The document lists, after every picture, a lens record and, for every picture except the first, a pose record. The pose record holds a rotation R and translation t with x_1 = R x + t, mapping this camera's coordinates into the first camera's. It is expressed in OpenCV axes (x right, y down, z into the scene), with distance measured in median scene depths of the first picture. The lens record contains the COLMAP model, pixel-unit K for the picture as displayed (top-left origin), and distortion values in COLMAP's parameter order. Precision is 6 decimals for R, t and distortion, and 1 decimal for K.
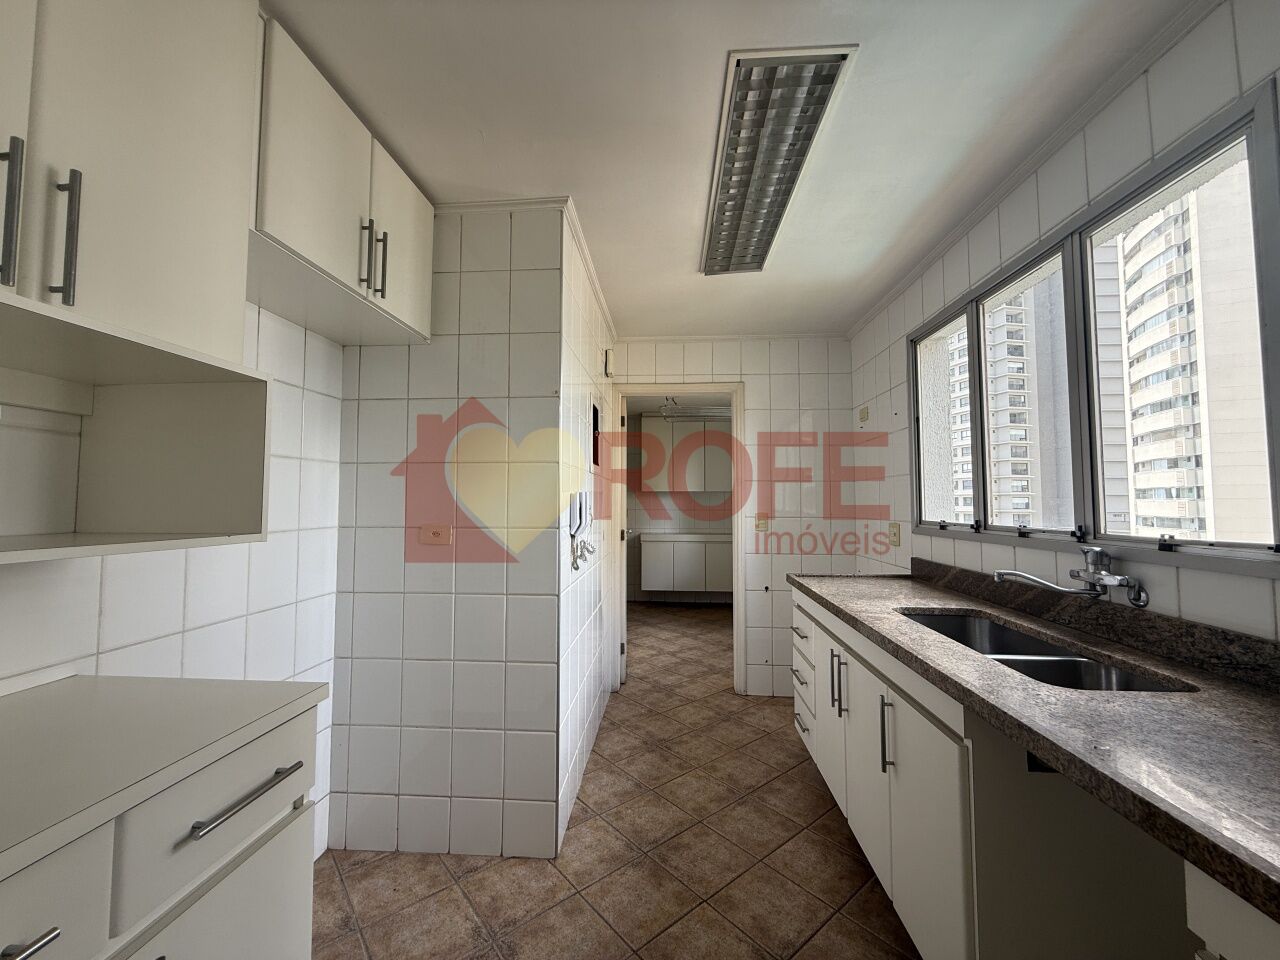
lens RADIAL K [[510.2, 0, 636.4], [0, 510.2, 476.8], [0, 0, 1]] dist [0.000774, 0.000194]
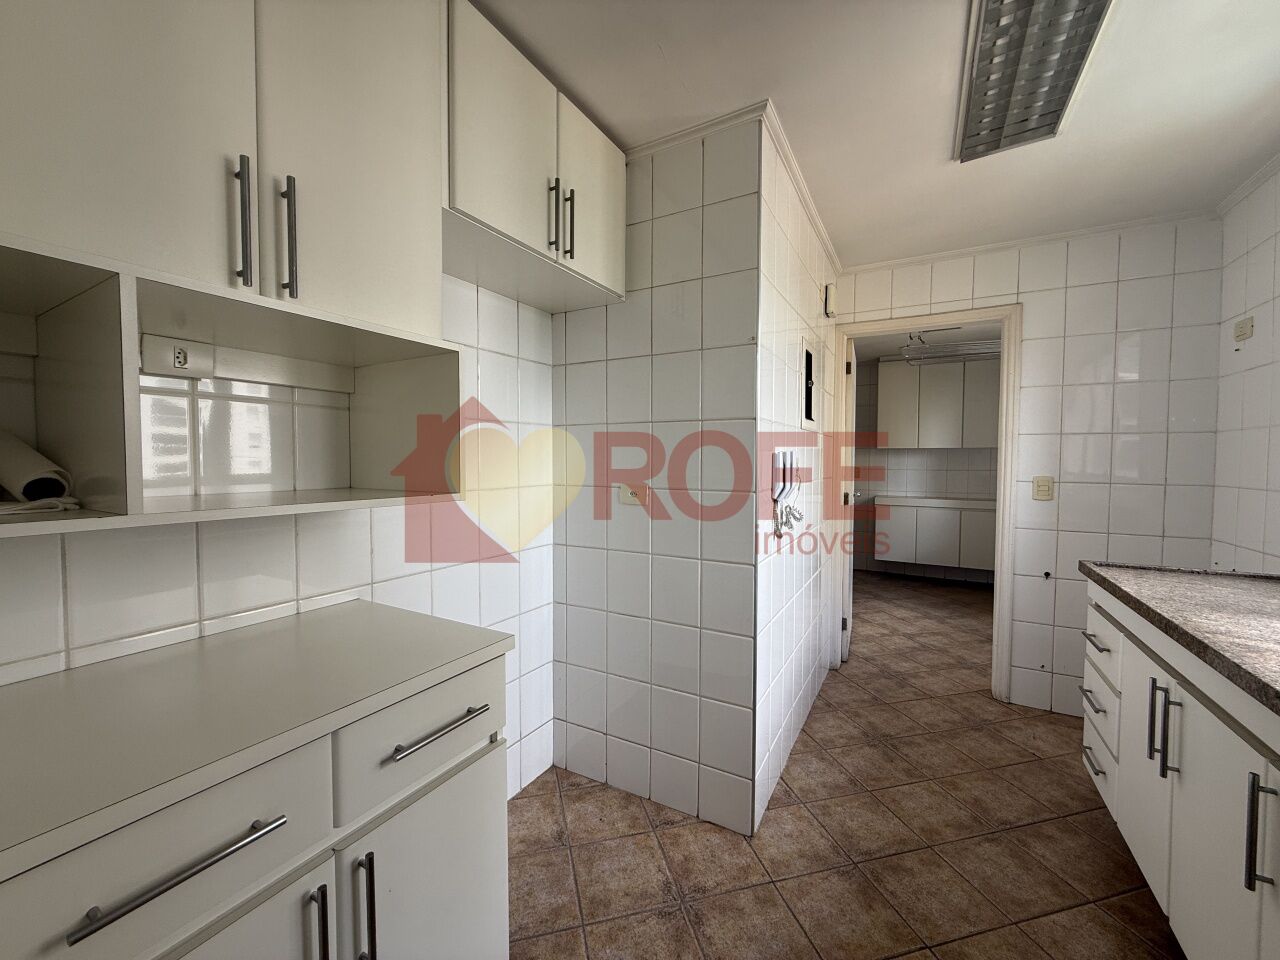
lens RADIAL K [[510.2, 0, 636.4], [0, 510.2, 476.8], [0, 0, 1]] dist [0.000774, 0.000194]
pose [[0.903585, 0.016595, -0.428088, 0.040955], [0.019585, 0.996605, 0.079974, -0.002274], [0.427962, -0.080648, 0.900192, 0.098027]]
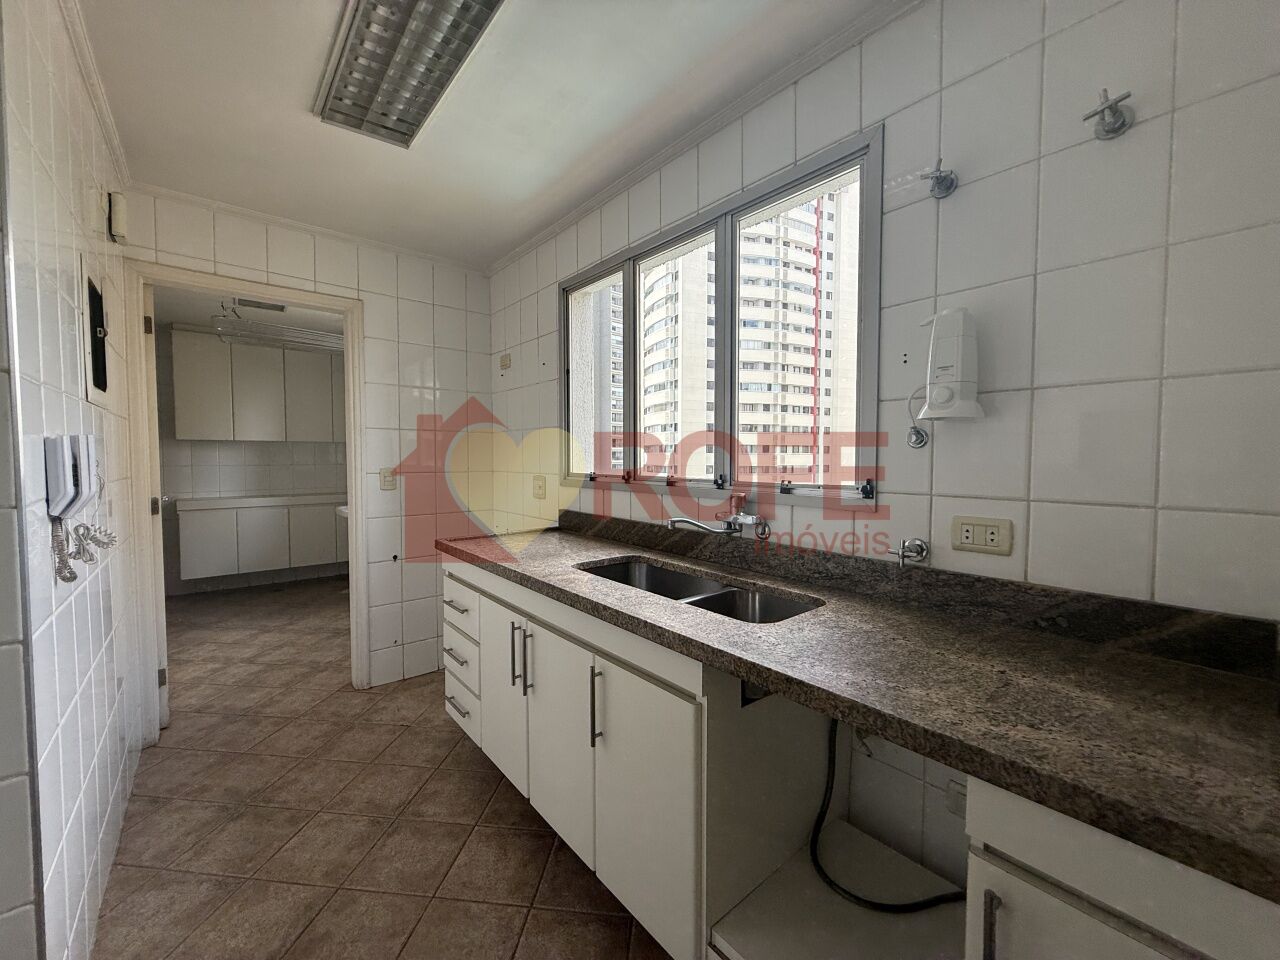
lens RADIAL K [[510.2, 0, 636.4], [0, 510.2, 476.8], [0, 0, 1]] dist [0.000774, 0.000194]
pose [[0.722432, -0.028926, 0.690837, -0.059728], [-0.034960, 0.996318, 0.078277, 0.012315], [-0.690558, -0.080701, 0.718761, 0.232570]]
